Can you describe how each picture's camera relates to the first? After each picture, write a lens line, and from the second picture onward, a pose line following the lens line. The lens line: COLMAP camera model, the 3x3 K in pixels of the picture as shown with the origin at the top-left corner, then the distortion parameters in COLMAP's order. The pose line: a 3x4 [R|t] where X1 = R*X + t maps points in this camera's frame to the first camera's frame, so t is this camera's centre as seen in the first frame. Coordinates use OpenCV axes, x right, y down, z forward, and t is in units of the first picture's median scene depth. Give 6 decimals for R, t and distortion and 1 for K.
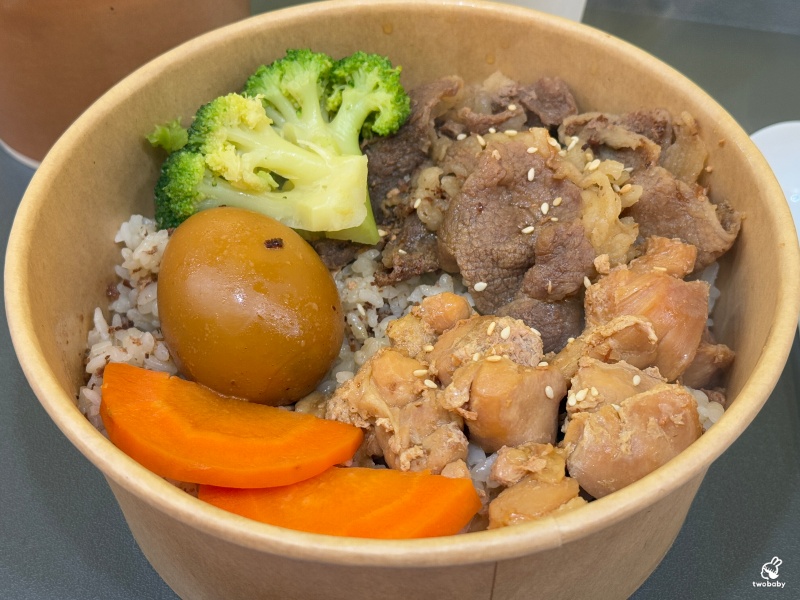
lens RADIAL K [[1391.9, 0, 382.7], [0, 1391.9, 312.5], [0, 0, 1]] dist [0.180913, 0.031638]
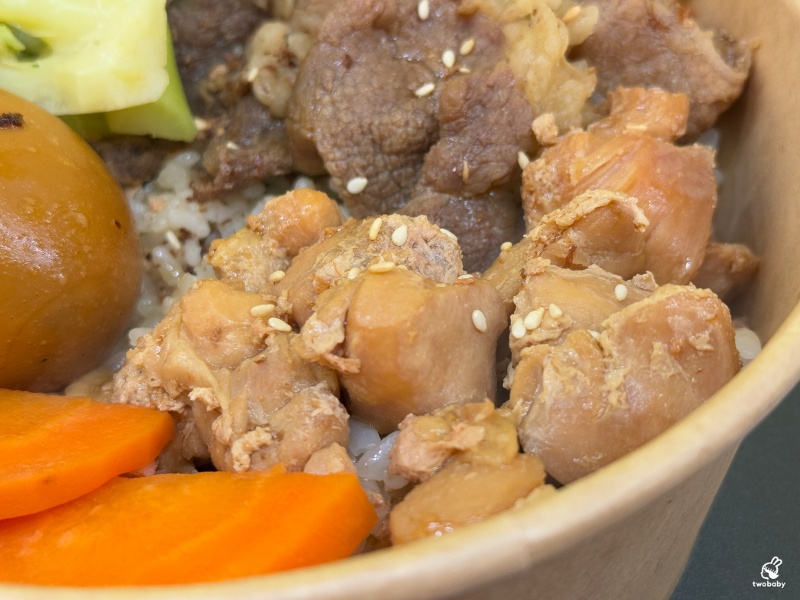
lens RADIAL K [[1383.2, 0, 400.0], [0, 1383.2, 300.0], [0, 0, 1]] dist [0.157336, -0.052136]
pose [[0.994456, -0.062714, 0.084405, 0.033342], [0.068468, 0.995395, -0.067086, 0.077179], [-0.079809, 0.072493, 0.994171, 0.377755]]
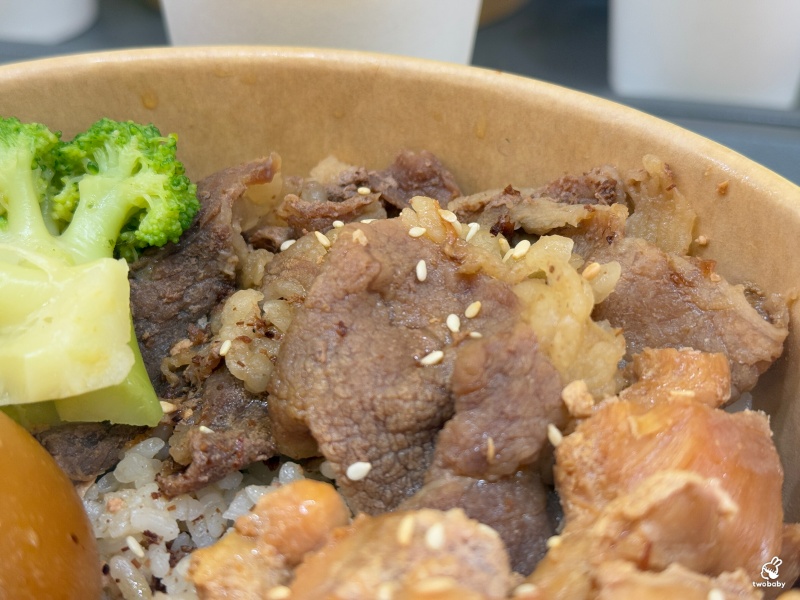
lens RADIAL K [[1210.0, 0, 400.0], [0, 1210.0, 300.0], [0, 0, 1]] dist [0.153482, -0.132911]
pose [[0.976858, -0.076580, 0.199708, -0.003457], [0.124881, 0.962239, -0.241871, 0.034005], [-0.173644, 0.261213, 0.949534, 0.532687]]
